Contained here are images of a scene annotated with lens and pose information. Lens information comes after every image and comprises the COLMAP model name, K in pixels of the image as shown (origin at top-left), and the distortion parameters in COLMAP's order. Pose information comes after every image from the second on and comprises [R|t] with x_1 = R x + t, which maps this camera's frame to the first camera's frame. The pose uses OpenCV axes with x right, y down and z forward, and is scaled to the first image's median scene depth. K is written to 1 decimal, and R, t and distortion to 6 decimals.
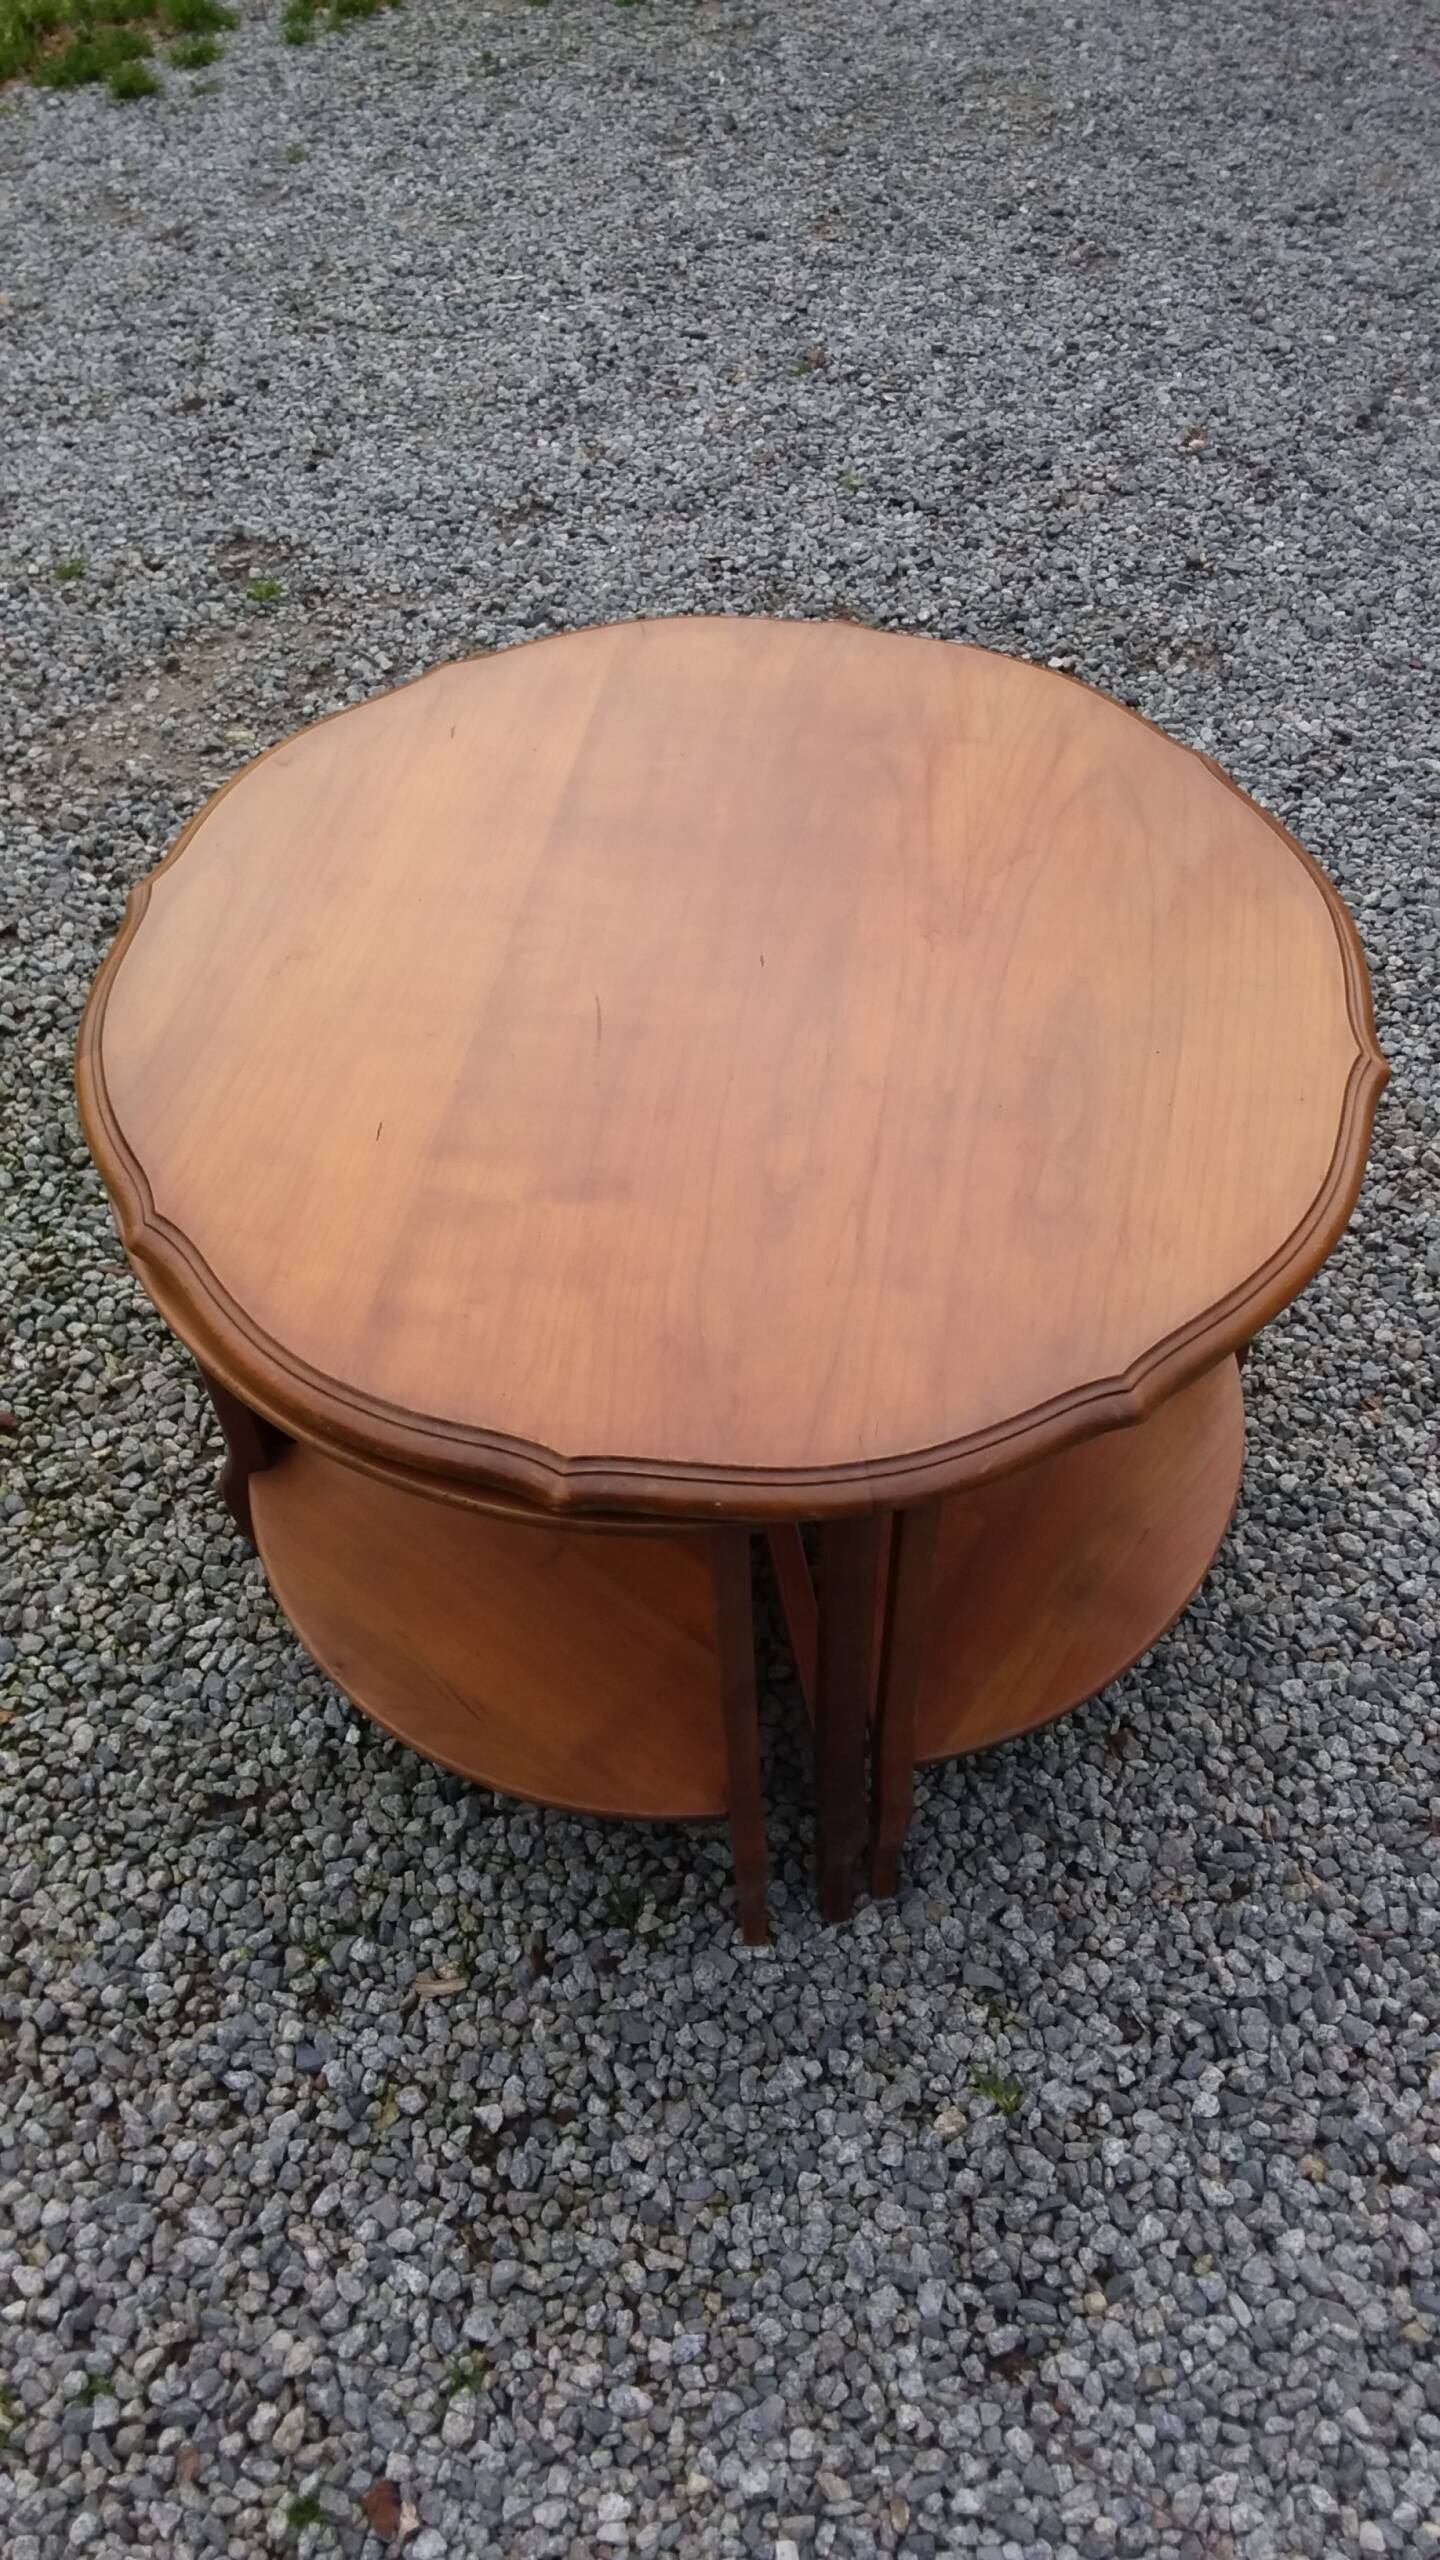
lens RADIAL K [[2079.6, 0, 732.5], [0, 2079.6, 1247.2], [0, 0, 1]] dist [0.121409, -0.218295]
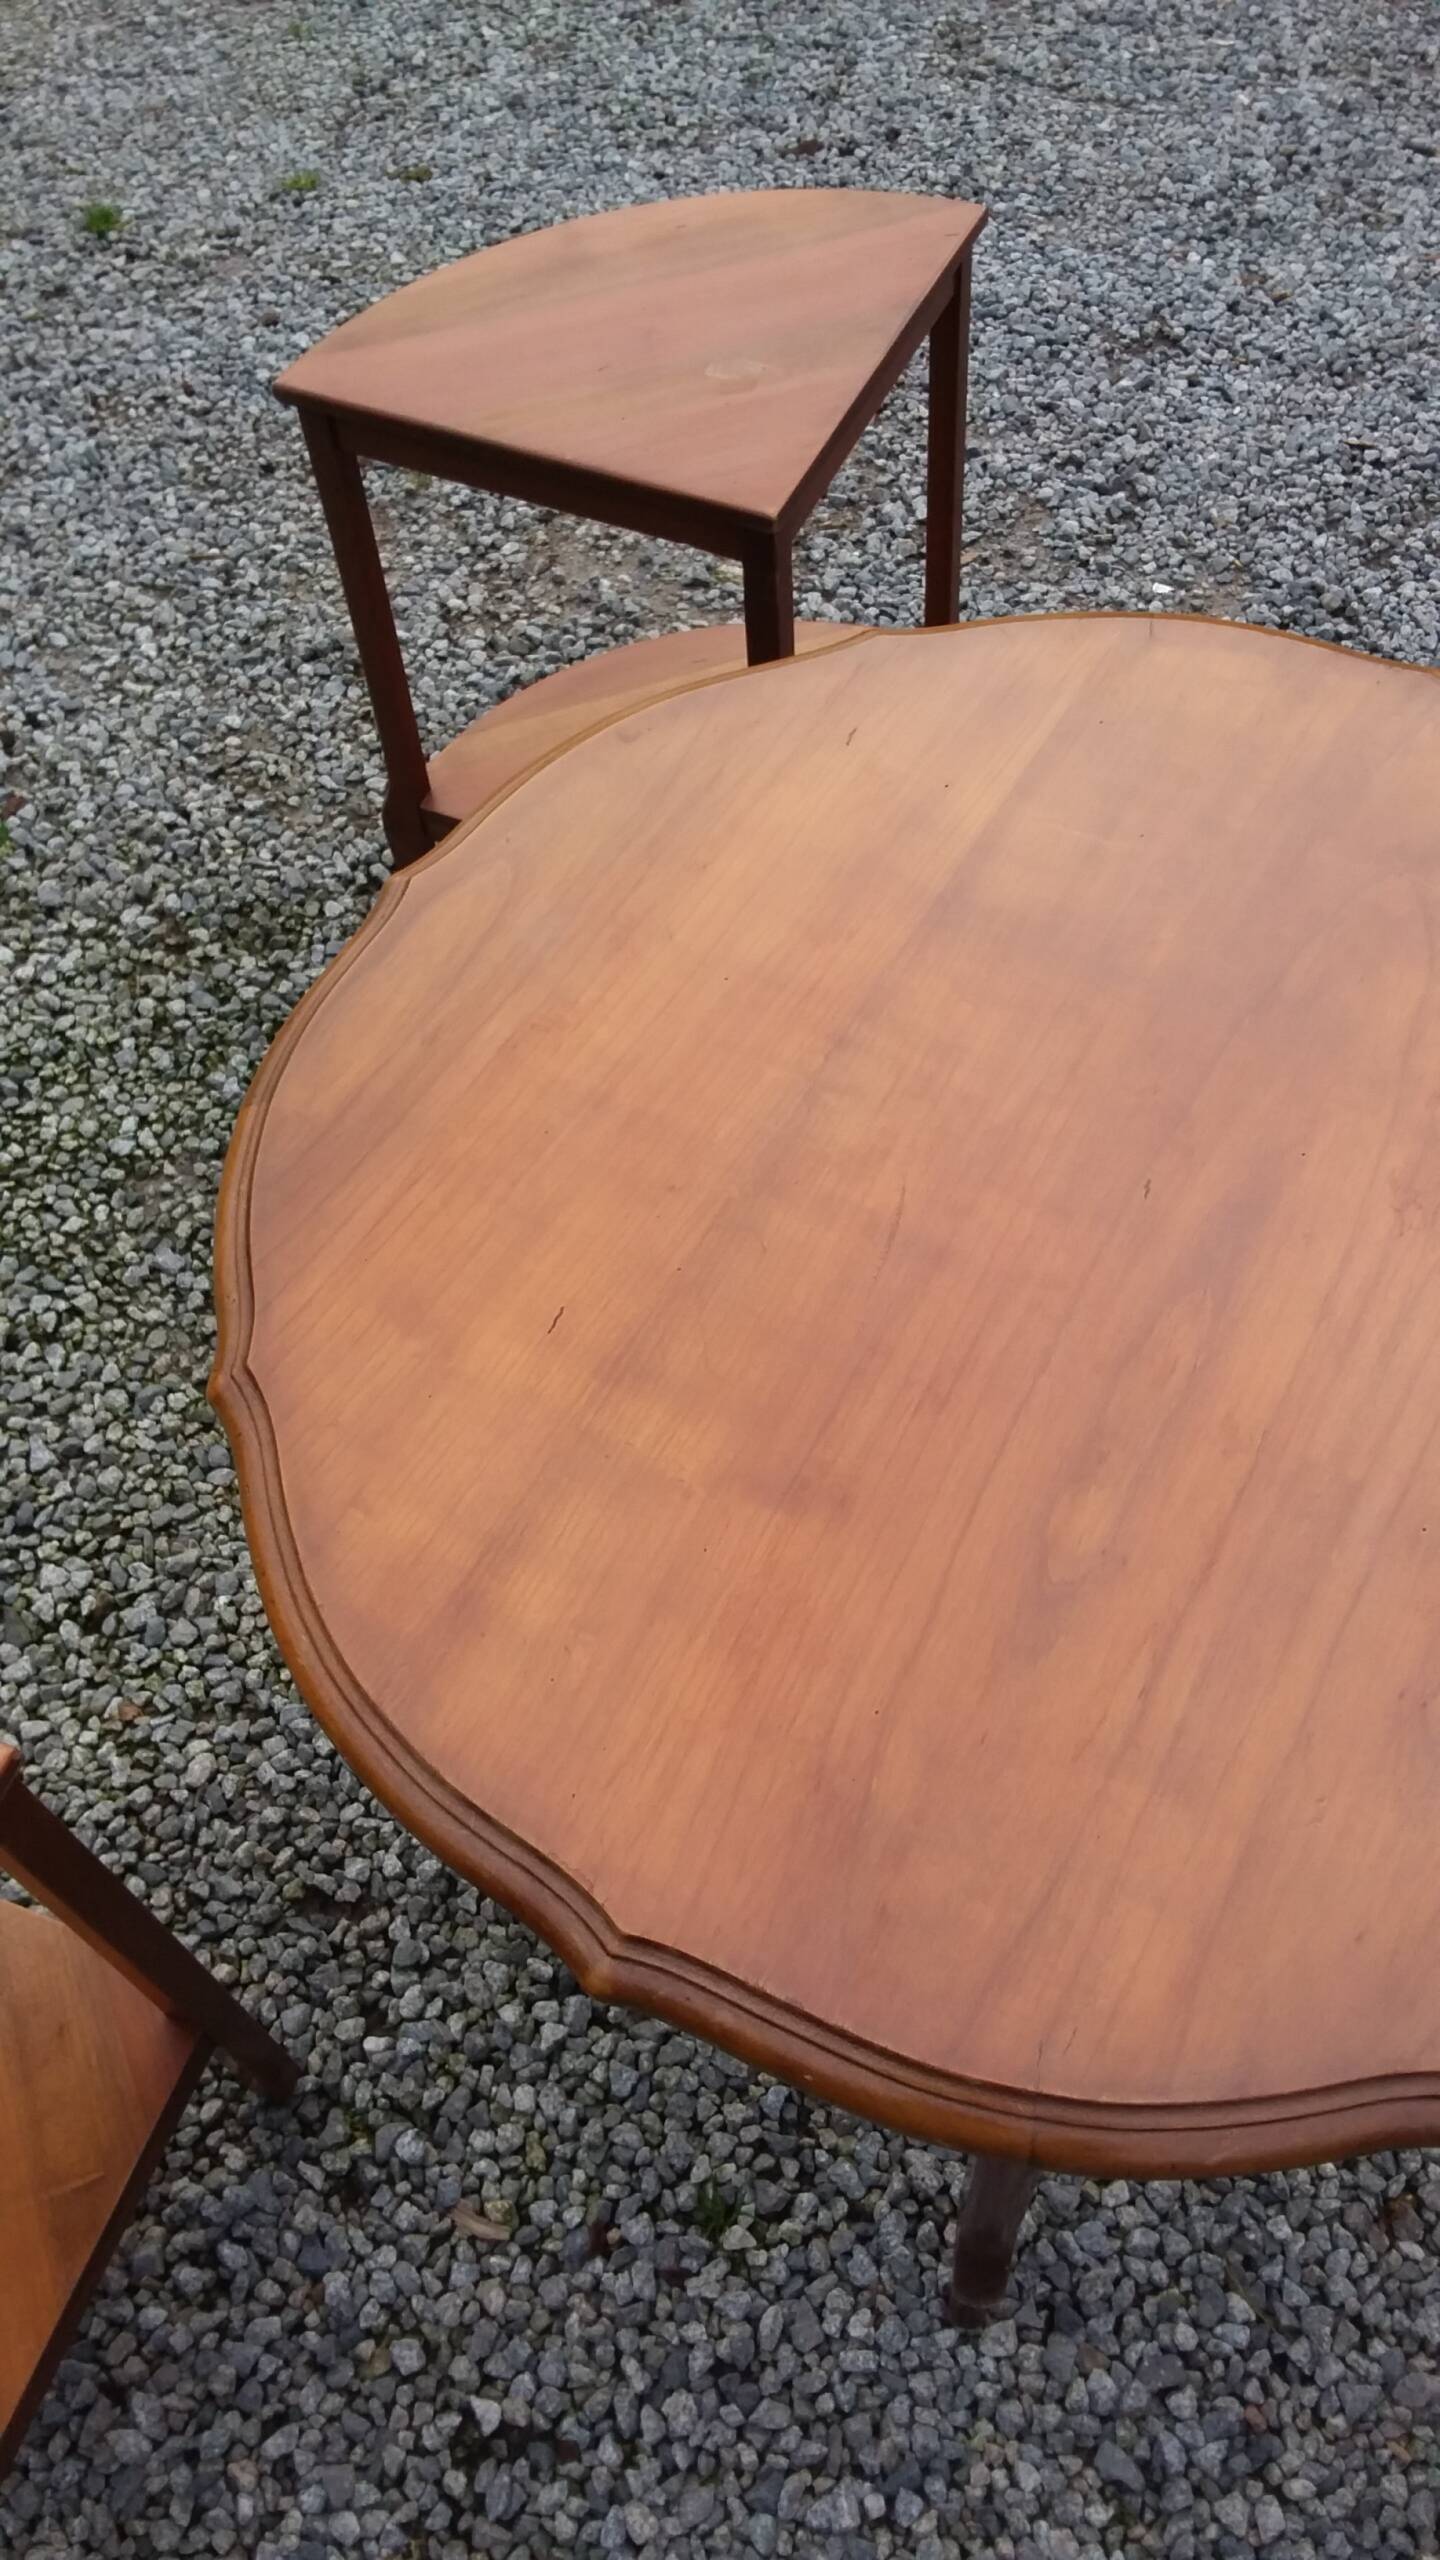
lens RADIAL K [[2060.6, 0, 729.6], [0, 2060.6, 1247.2], [0, 0, 1]] dist [0.129911, -0.228038]
pose [[0.941246, 0.261287, -0.213974, 0.027921], [-0.234344, 0.961535, 0.143295, -0.149245], [0.243185, -0.084732, 0.966272, 0.228954]]
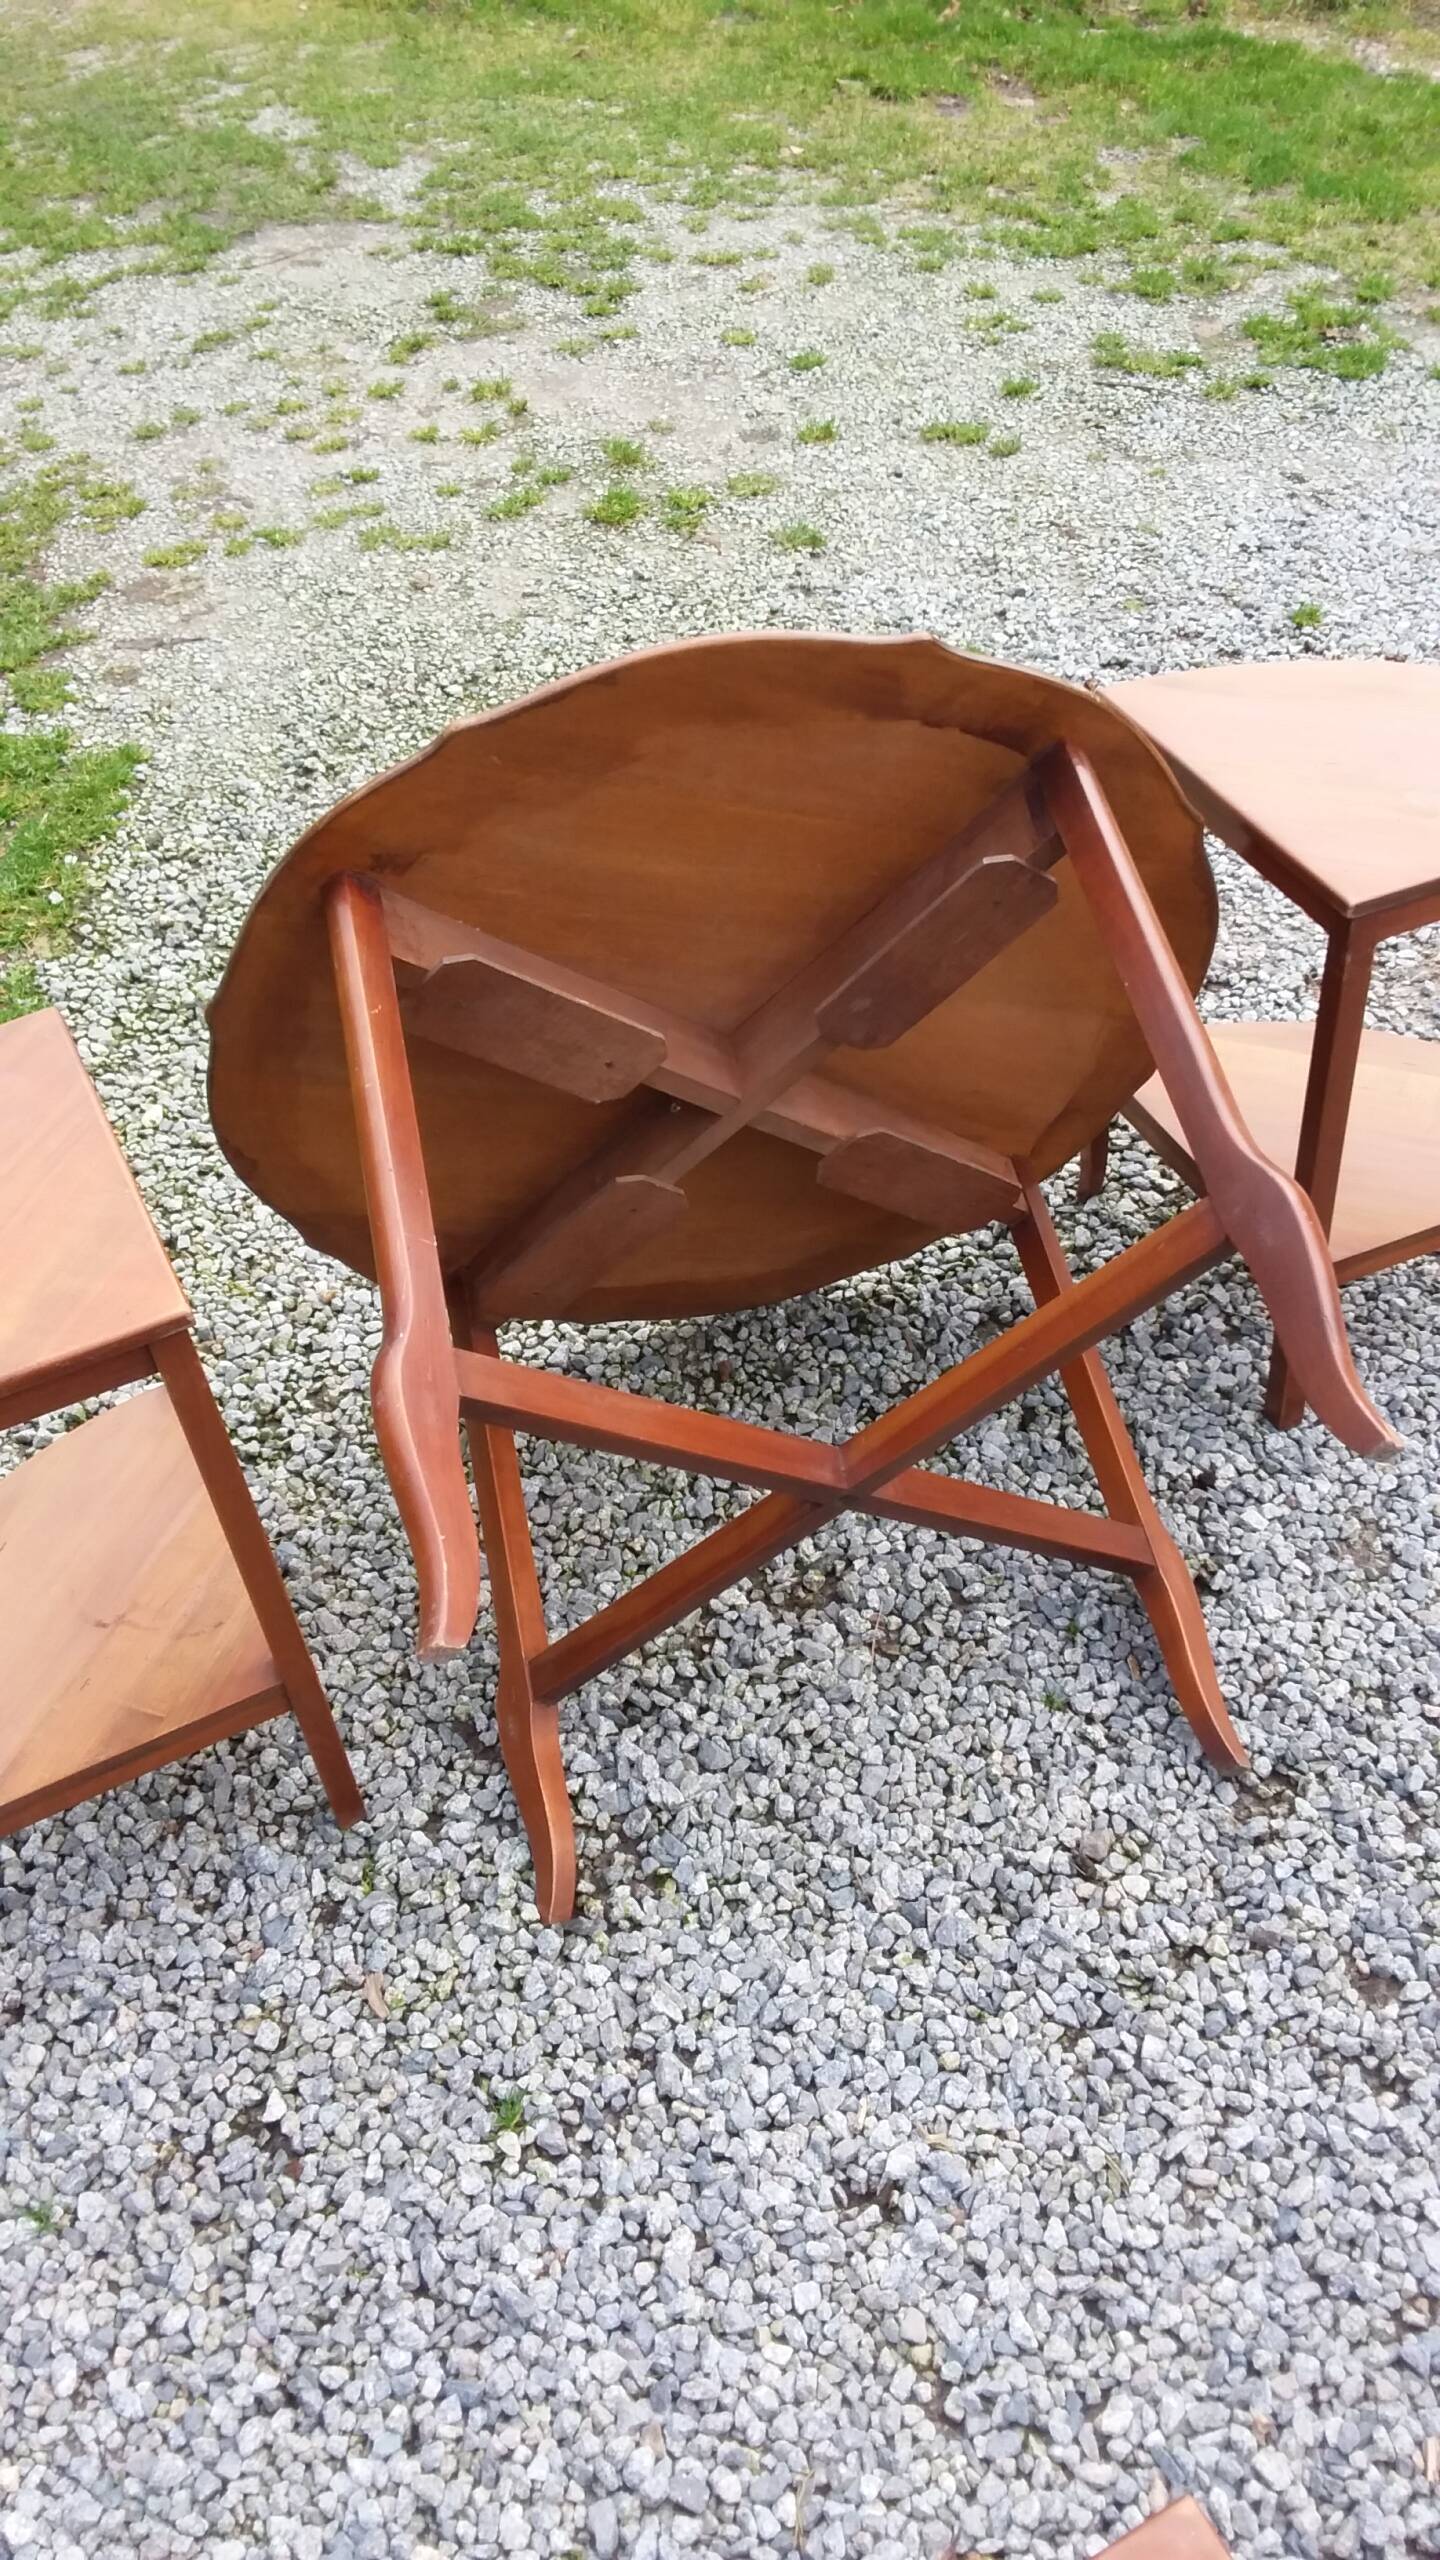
lens RADIAL K [[2060.6, 0, 744.1], [0, 2060.6, 1232.2], [0, 0, 1]] dist [0.129911, -0.228038]
pose [[0.461607, 0.578868, -0.672183, 0.367349], [-0.628675, 0.748073, 0.212493, -0.224943], [0.625848, 0.324497, 0.709236, 0.252706]]
